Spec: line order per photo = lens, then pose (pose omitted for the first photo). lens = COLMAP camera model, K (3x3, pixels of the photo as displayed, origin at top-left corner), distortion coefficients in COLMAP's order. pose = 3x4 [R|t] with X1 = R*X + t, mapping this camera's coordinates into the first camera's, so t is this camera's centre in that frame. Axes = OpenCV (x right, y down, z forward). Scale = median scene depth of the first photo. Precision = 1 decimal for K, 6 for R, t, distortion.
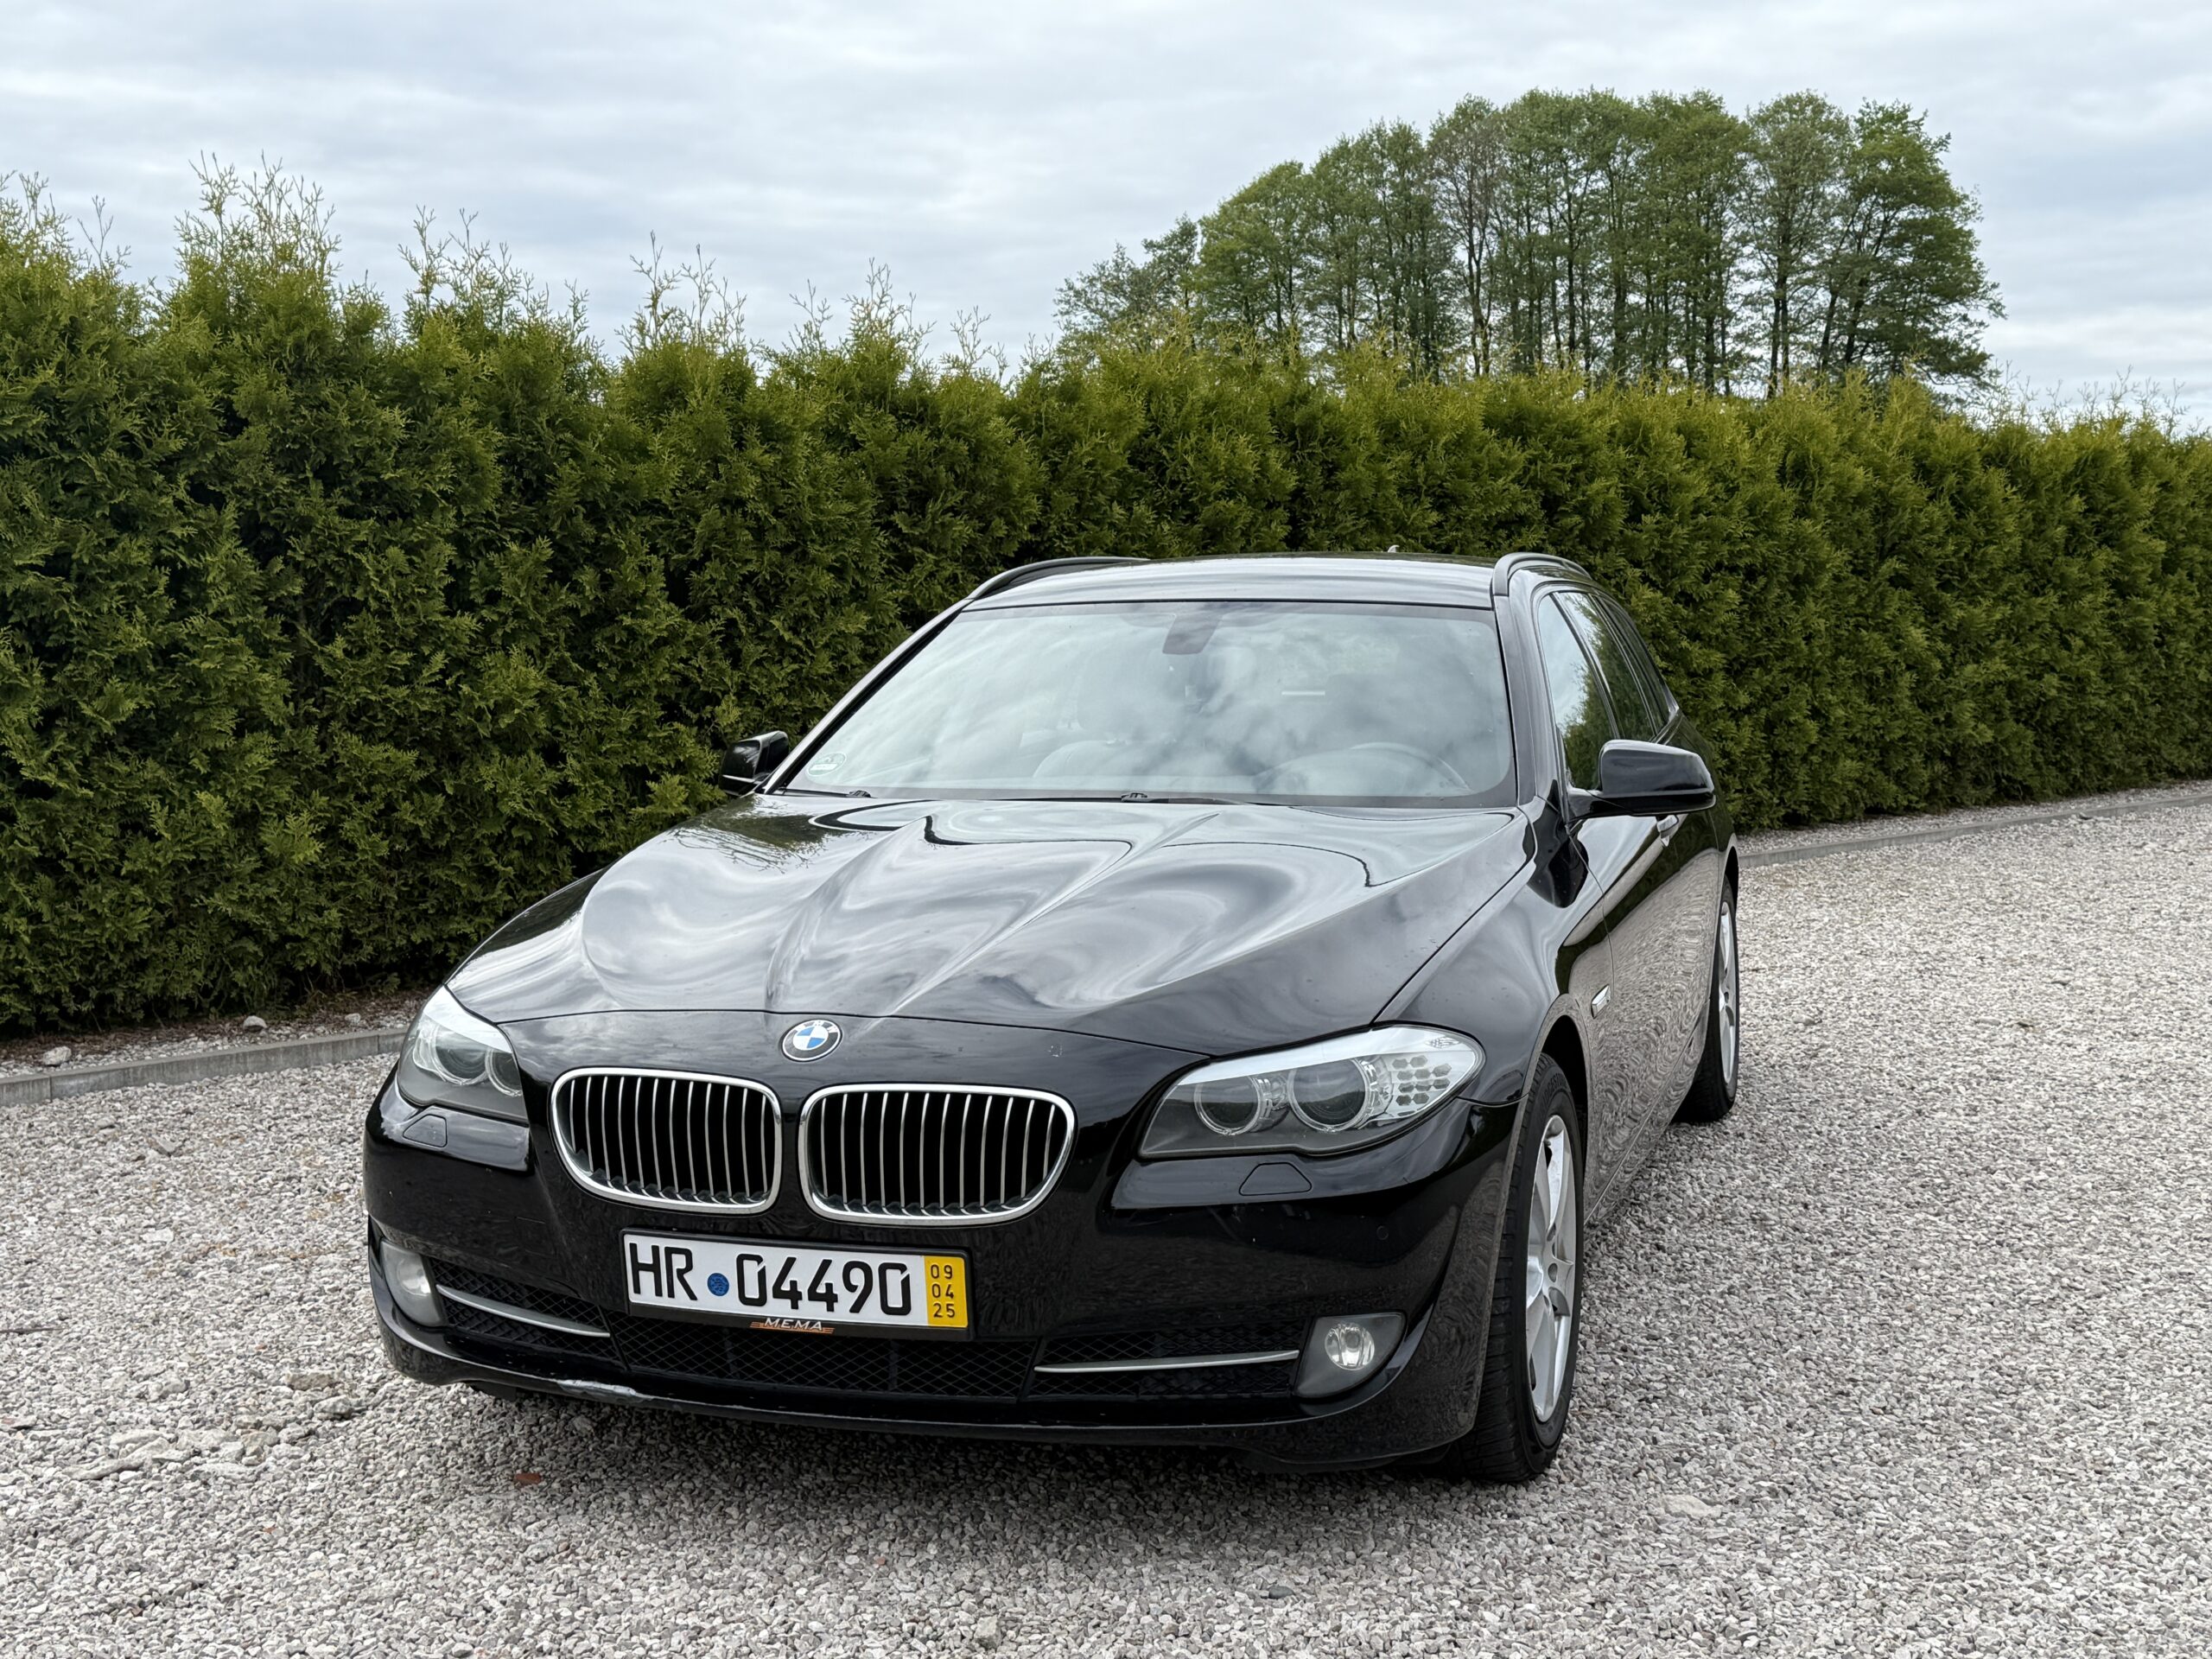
lens RADIAL K [[2706.5, 0, 1106.0], [0, 2706.5, 829.5], [0, 0, 1]] dist [0.183248, -0.330713]
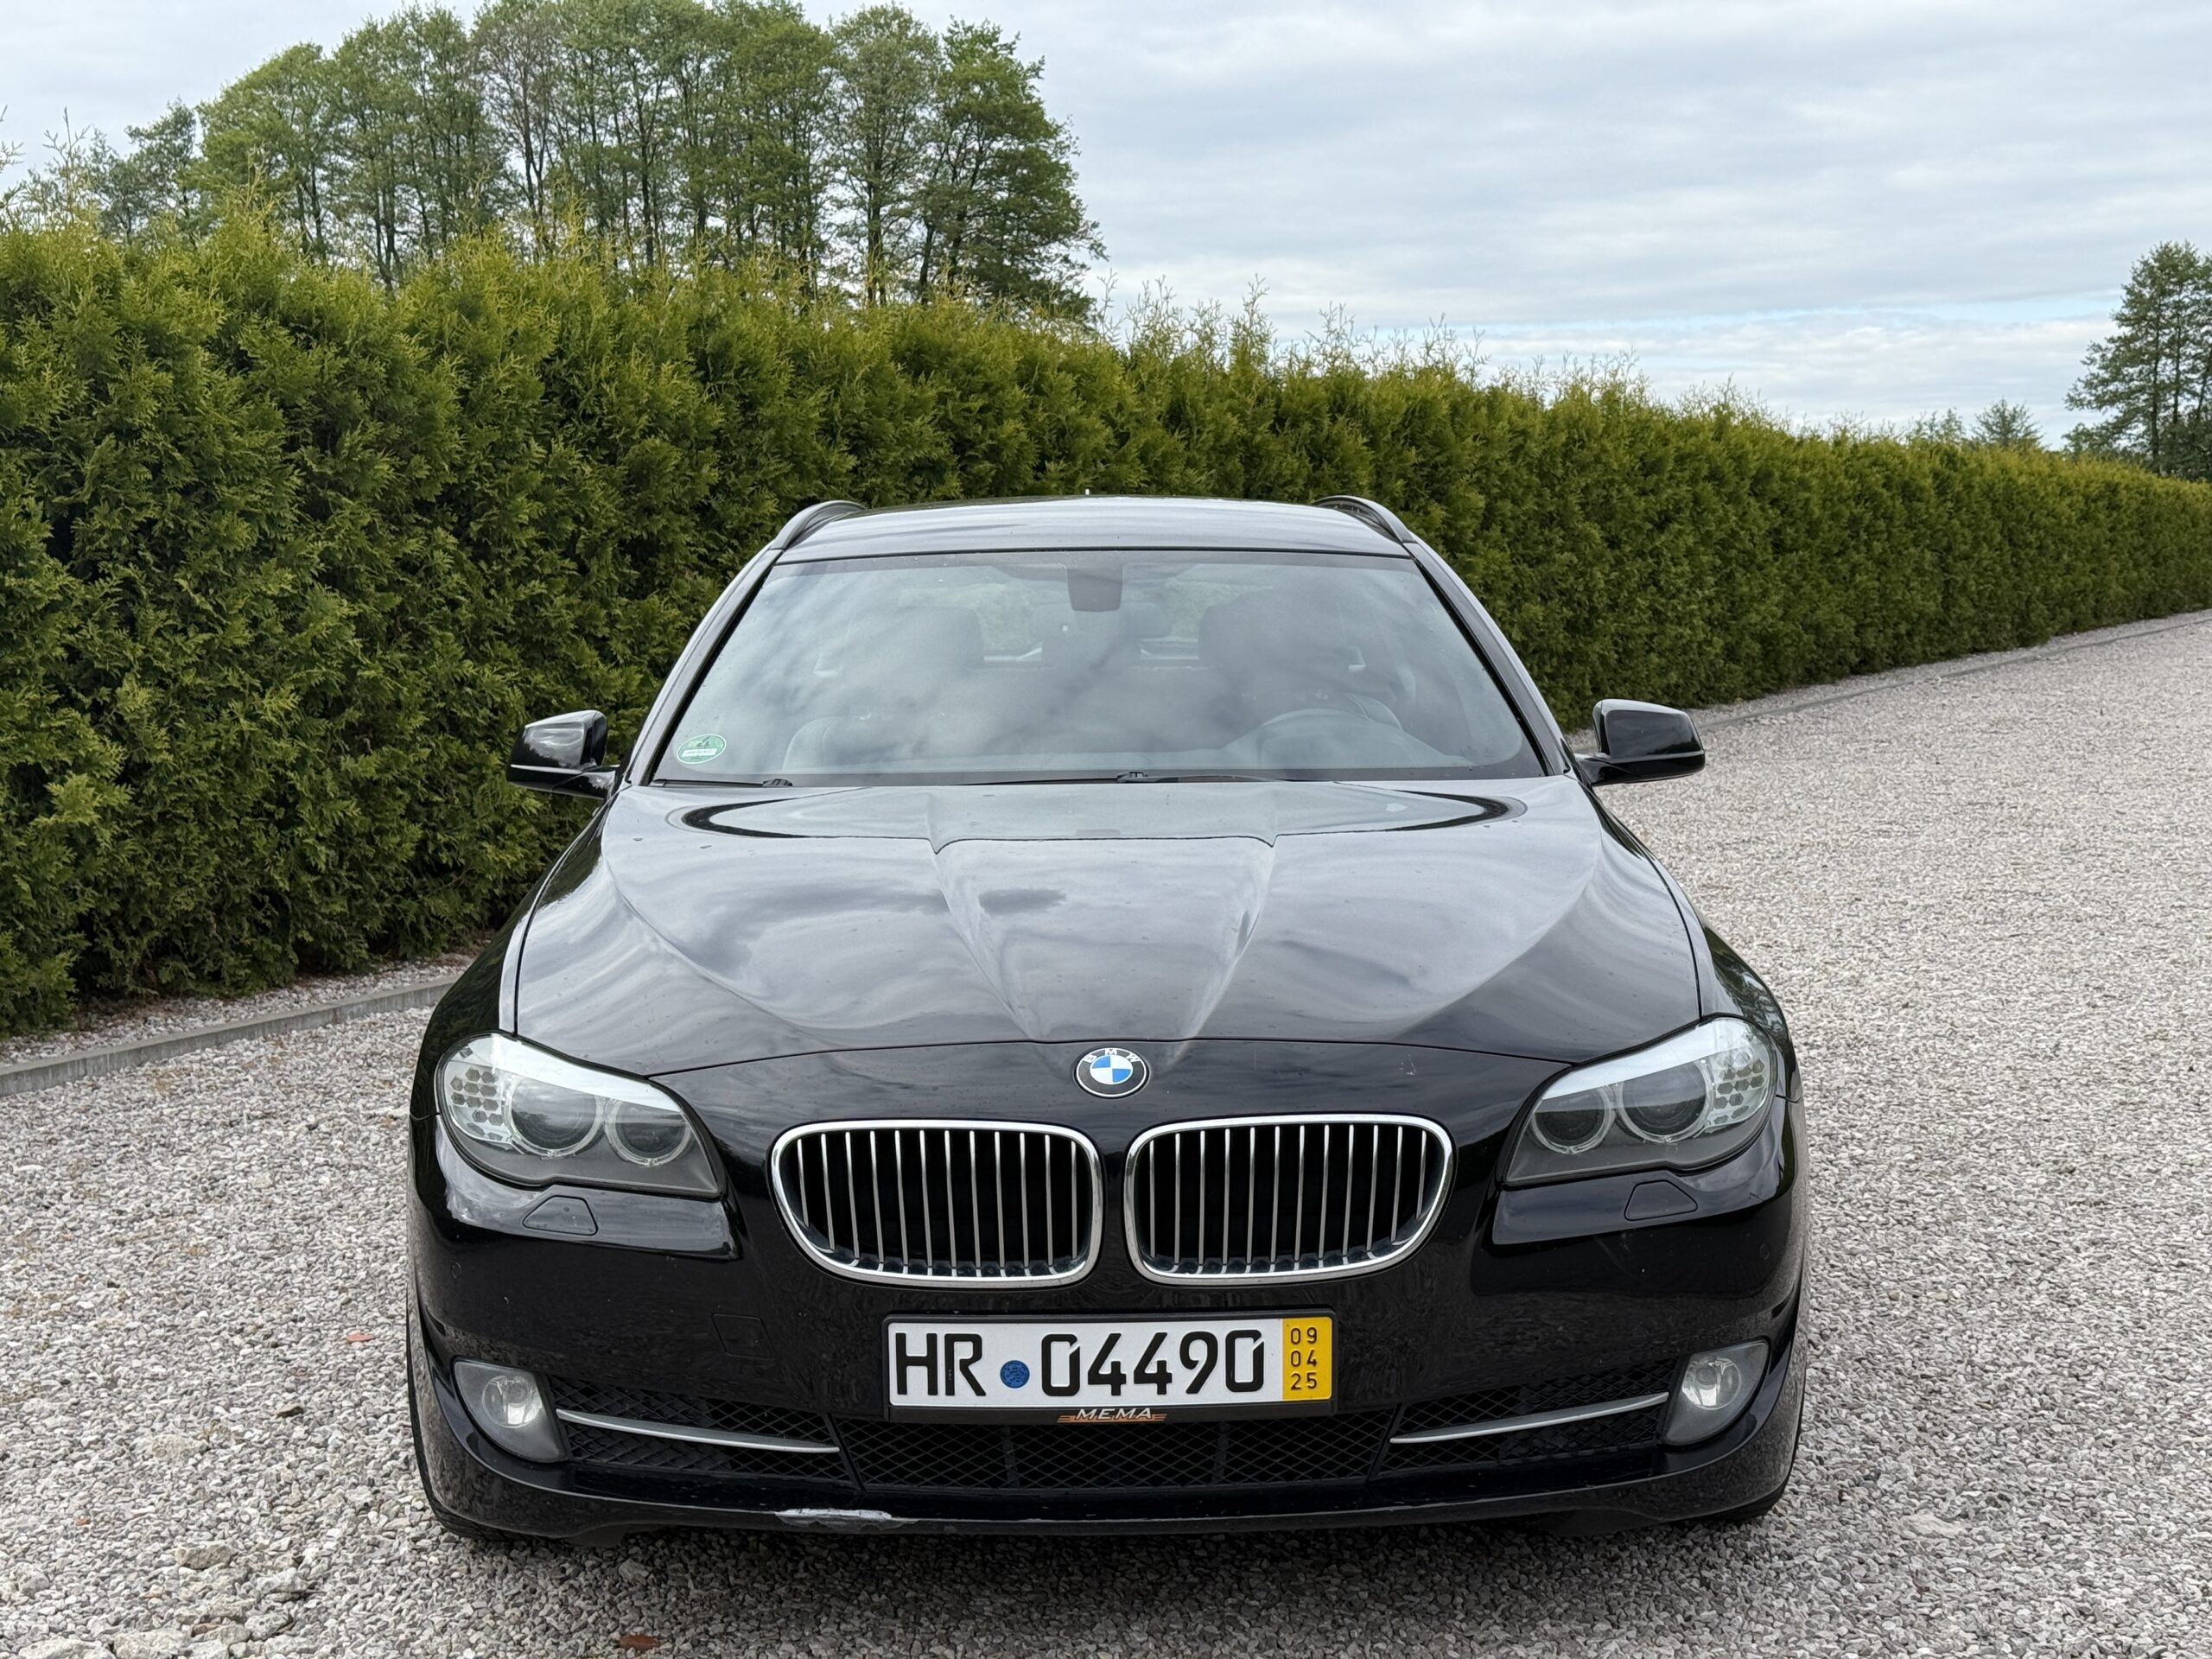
lens RADIAL K [[3058.3, 0, 1106.0], [0, 3058.3, 829.5], [0, 0, 1]] dist [0.190365, -0.374984]
pose [[0.947540, -0.033363, 0.317891, -0.151031], [0.032361, 0.999441, 0.008435, -0.001823], [-0.317995, 0.002295, 0.948090, 0.040295]]
